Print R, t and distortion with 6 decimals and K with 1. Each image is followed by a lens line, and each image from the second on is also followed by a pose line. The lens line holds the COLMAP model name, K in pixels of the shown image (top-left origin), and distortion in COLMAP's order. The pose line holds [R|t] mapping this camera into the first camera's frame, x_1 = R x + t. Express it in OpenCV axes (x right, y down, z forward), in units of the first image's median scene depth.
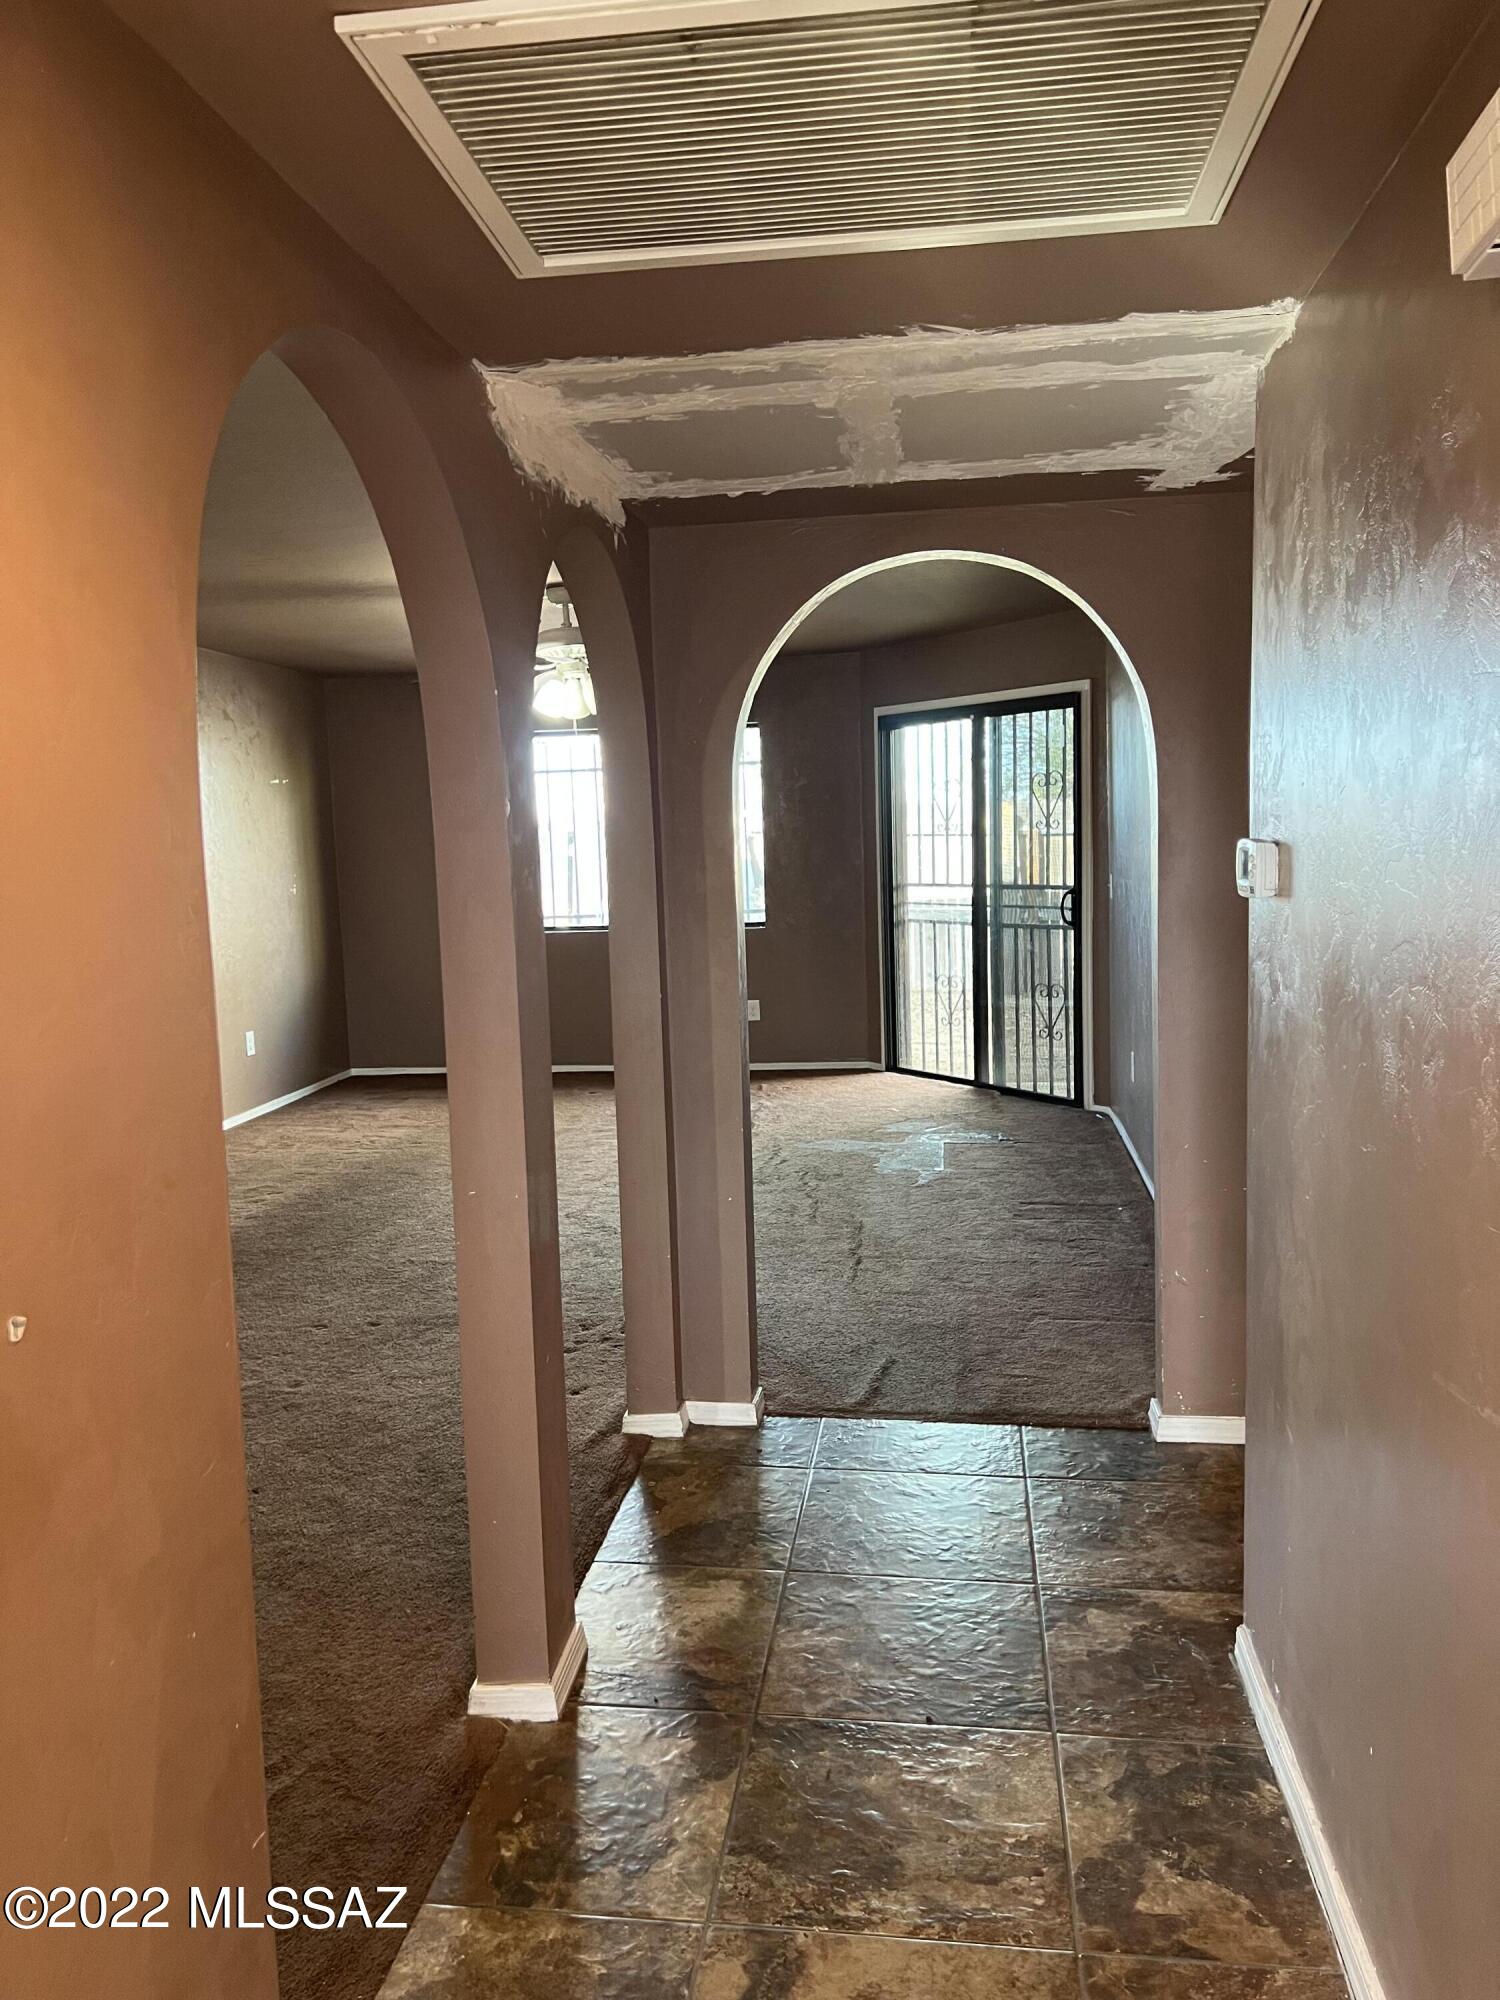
lens RADIAL K [[1520.2, 0, 745.5], [0, 1520.2, 997.4], [0, 0, 1]] dist [0.006902, 0.000691]
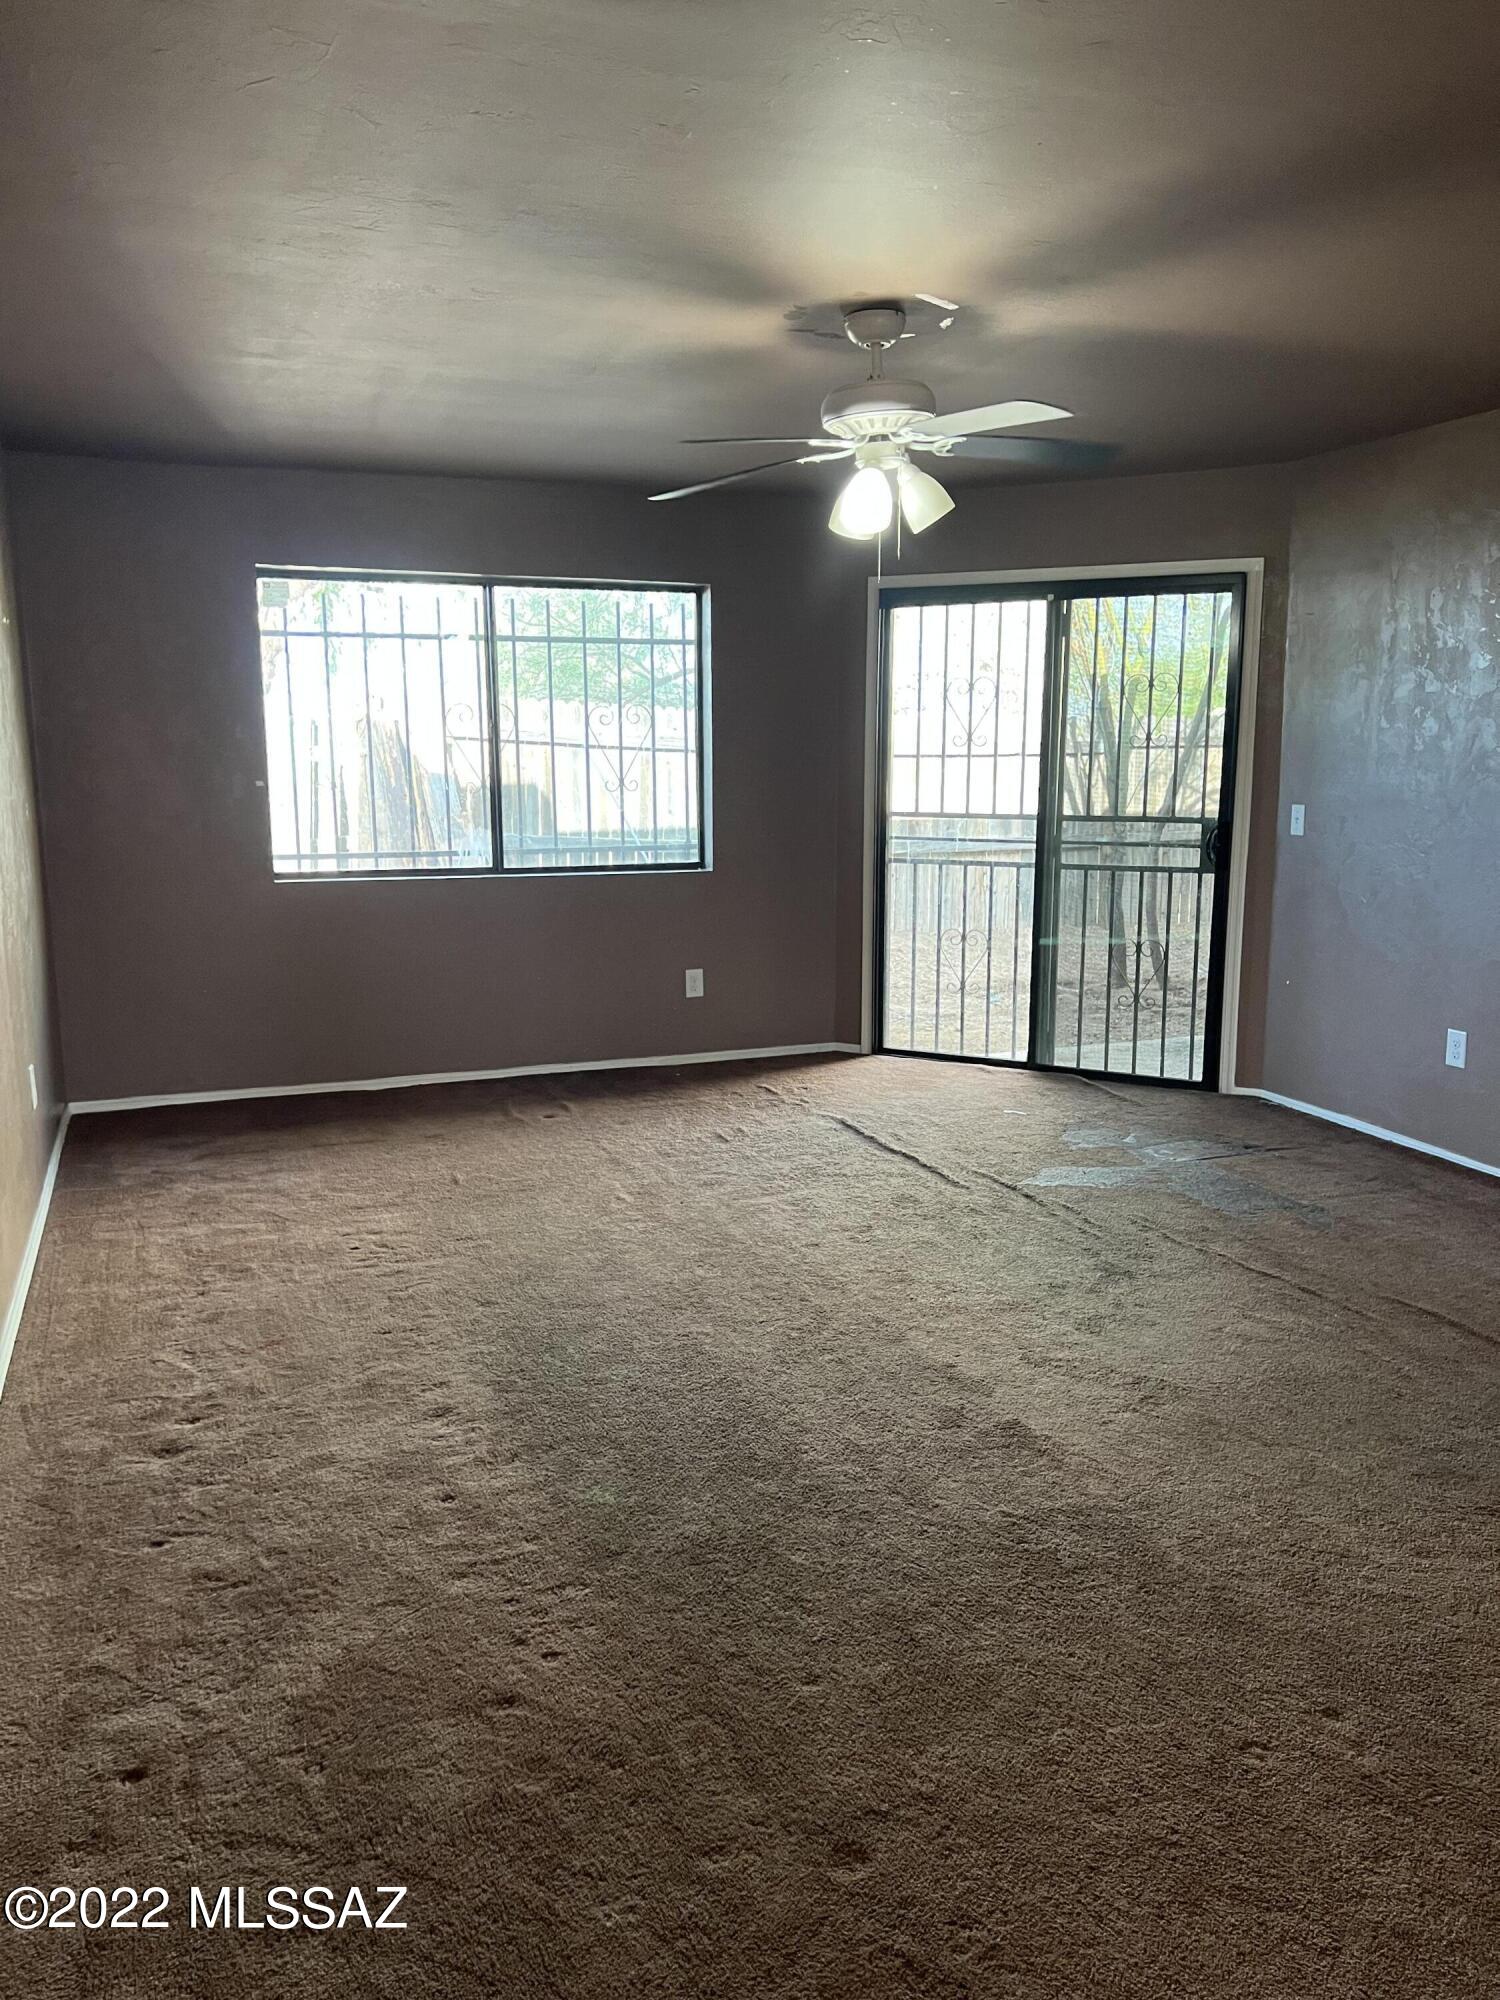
lens RADIAL K [[1520.2, 0, 743.2], [0, 1520.2, 1009.4], [0, 0, 1]] dist [0.006902, 0.000691]
pose [[0.888613, -0.056321, 0.455186, -0.349253], [0.029436, 0.997389, 0.065944, -0.030462], [-0.457712, -0.045200, 0.887951, 0.366126]]
